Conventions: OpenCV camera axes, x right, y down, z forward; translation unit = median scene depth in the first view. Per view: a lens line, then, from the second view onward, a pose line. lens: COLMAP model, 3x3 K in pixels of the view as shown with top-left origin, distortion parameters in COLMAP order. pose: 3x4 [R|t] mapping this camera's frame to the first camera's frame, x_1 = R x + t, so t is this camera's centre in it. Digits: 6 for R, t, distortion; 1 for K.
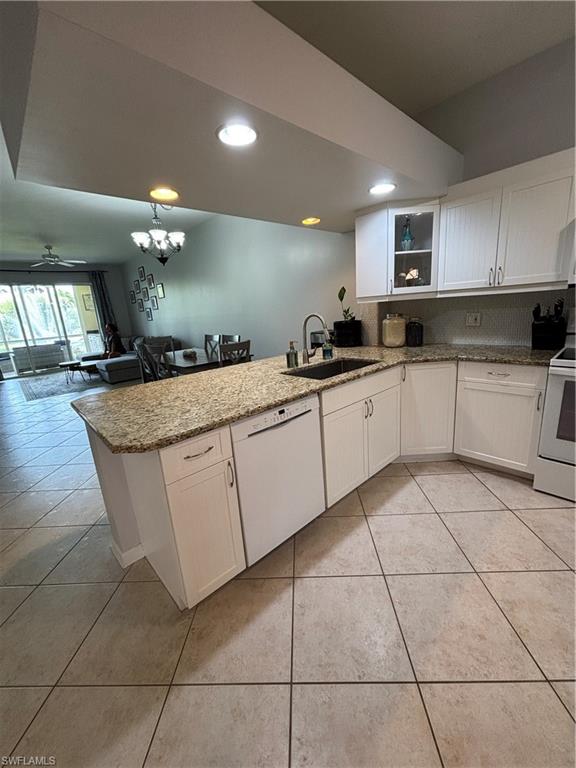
lens RADIAL K [[309.2, 0, 288.0], [0, 309.2, 381.9], [0, 0, 1]] dist [-0.003720, 0.000953]
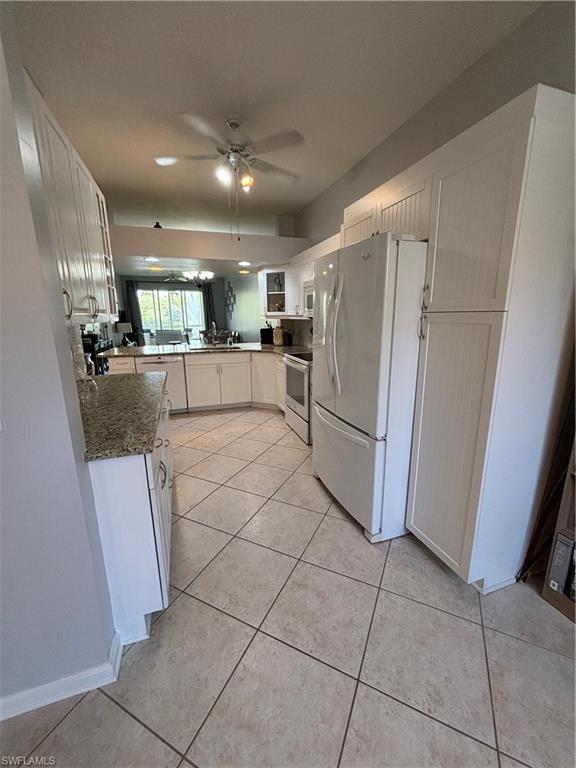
lens RADIAL K [[309.2, 0, 291.3], [0, 309.2, 385.4], [0, 0, 1]] dist [-0.003720, 0.000953]
pose [[0.915441, 0.151249, -0.372949, 1.096787], [-0.150452, 0.988118, 0.031431, 0.040221], [0.373271, 0.027338, 0.927319, -0.557302]]
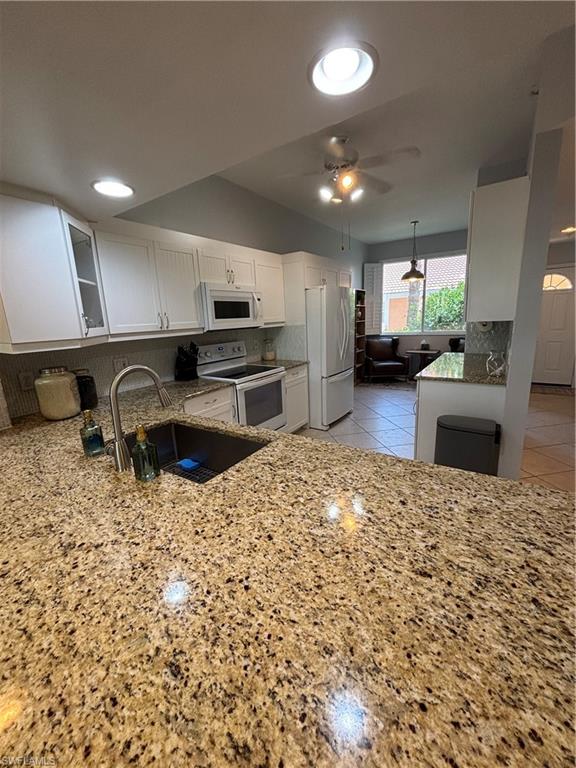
lens RADIAL K [[309.2, 0, 287.0], [0, 309.2, 382.8], [0, 0, 1]] dist [-0.003720, 0.000953]
pose [[-0.221420, -0.130886, 0.966355, -0.390136], [0.288619, 0.937760, 0.193144, -0.177330], [-0.931489, 0.321674, -0.169863, 0.672413]]
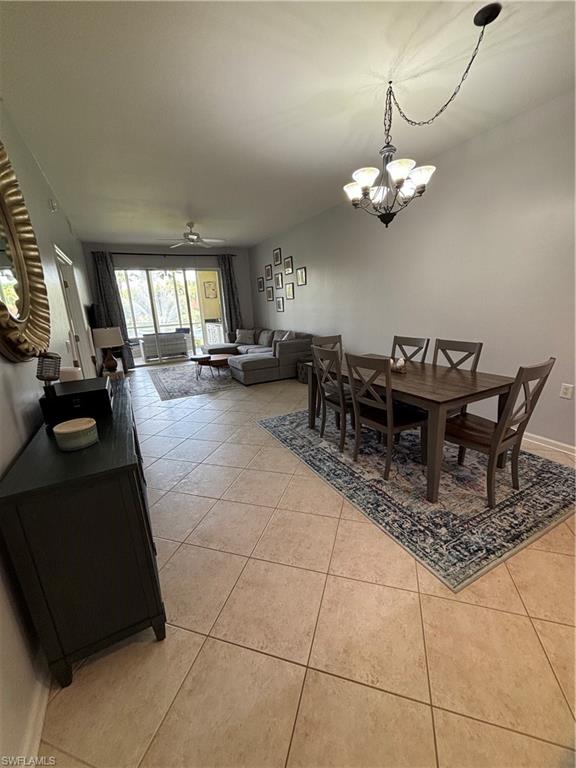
lens RADIAL K [[309.2, 0, 289.0], [0, 309.2, 381.9], [0, 0, 1]] dist [-0.003720, 0.000953]
pose [[0.965945, 0.087546, -0.243487, -0.567819], [-0.081392, 0.996059, 0.035242, -0.097071], [0.245613, -0.014224, 0.969264, 0.470078]]
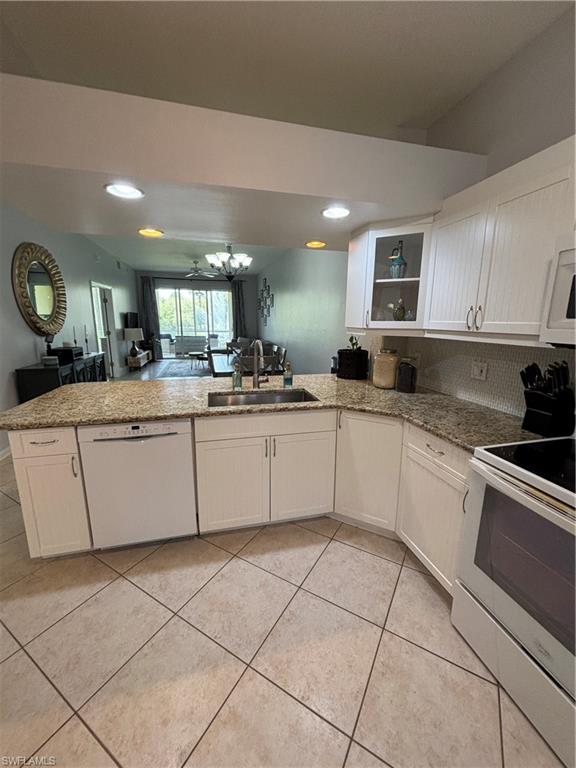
lens RADIAL K [[309.2, 0, 289.8], [0, 309.2, 382.6], [0, 0, 1]] dist [-0.003720, 0.000953]
pose [[0.878498, 0.172231, -0.445622, 0.504289], [-0.180892, 0.983225, 0.023402, -0.102426], [0.442177, 0.060050, 0.894915, 0.124940]]
